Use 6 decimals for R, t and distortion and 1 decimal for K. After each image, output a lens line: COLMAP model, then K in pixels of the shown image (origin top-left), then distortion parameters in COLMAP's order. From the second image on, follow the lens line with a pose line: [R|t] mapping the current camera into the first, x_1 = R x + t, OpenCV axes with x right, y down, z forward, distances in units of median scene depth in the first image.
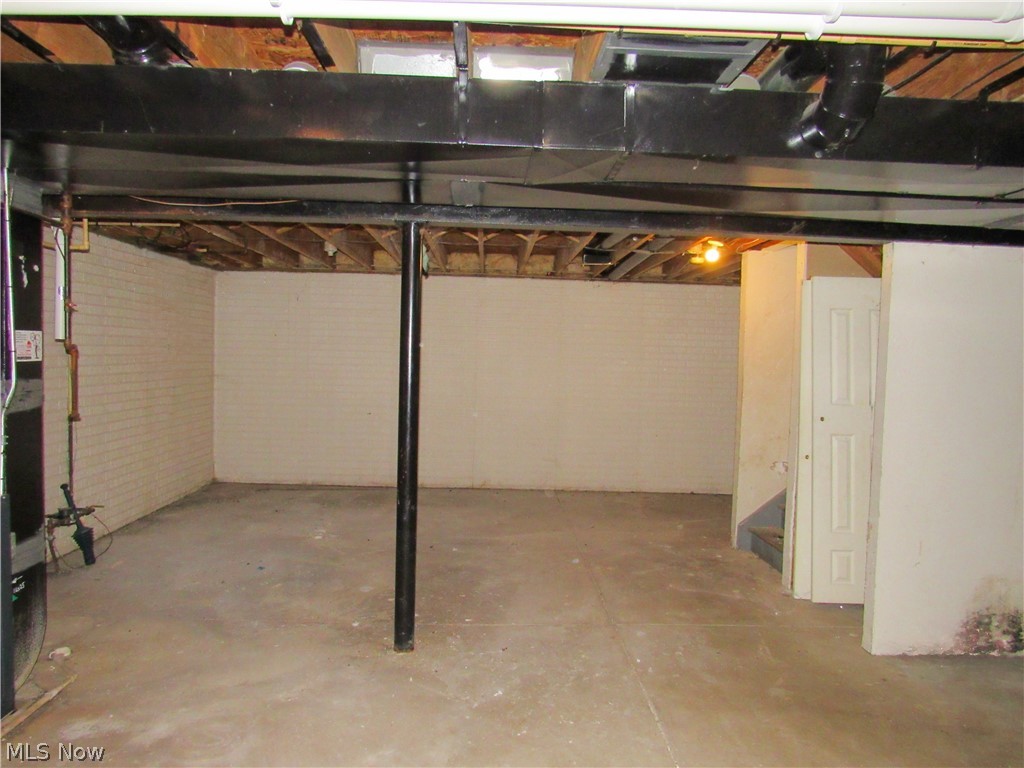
lens RADIAL K [[734.8, 0, 506.4], [0, 734.8, 384.5], [0, 0, 1]] dist [-0.017739, -0.006589]
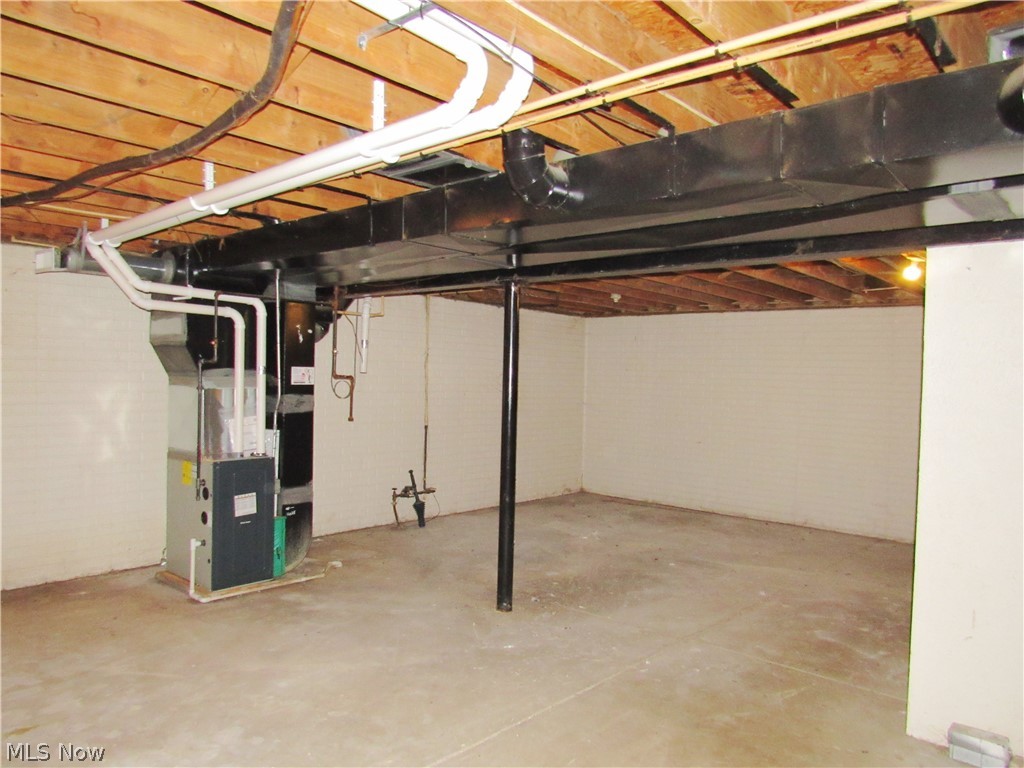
lens RADIAL K [[734.8, 0, 509.1], [0, 734.8, 385.9], [0, 0, 1]] dist [-0.017739, -0.006589]
pose [[0.727591, 0.002712, -0.686006, 0.700868], [-0.038398, 0.998585, -0.036778, 0.013538], [0.684936, 0.053101, 0.726666, 0.043707]]
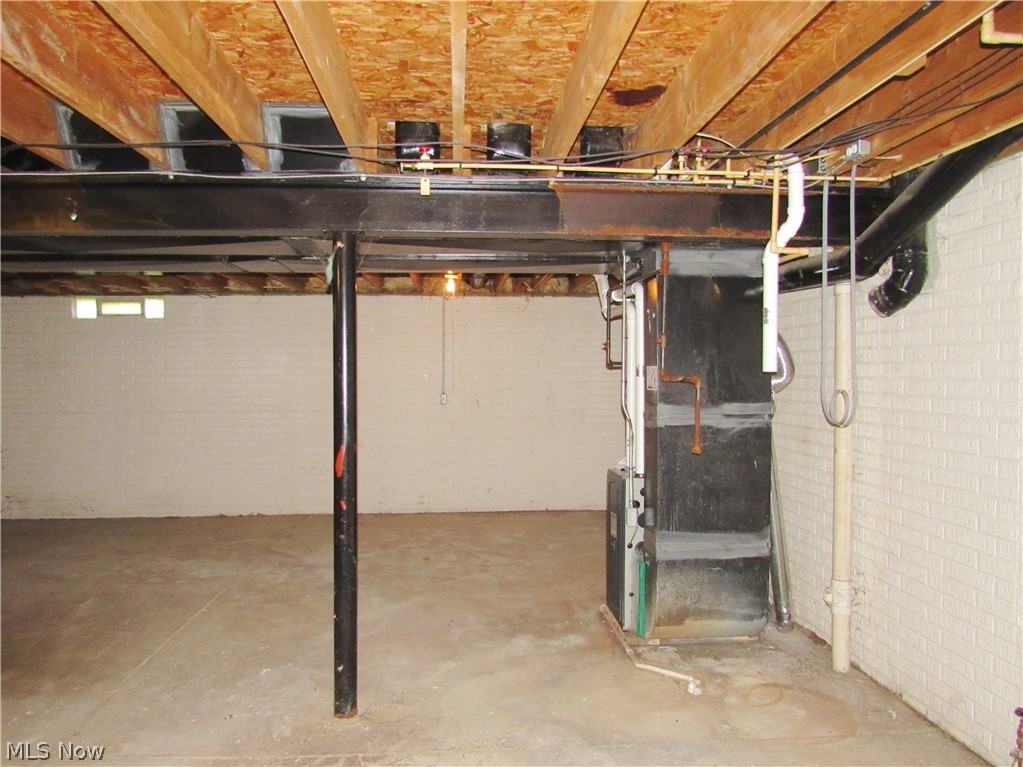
lens RADIAL K [[734.1, 0, 509.1], [0, 734.1, 382.2], [0, 0, 1]] dist [-0.017739, -0.006589]
pose [[-0.998458, -0.029261, -0.047166, -0.263667], [-0.031822, 0.998007, 0.054490, -0.084433], [0.045477, 0.055907, -0.997400, 1.736581]]
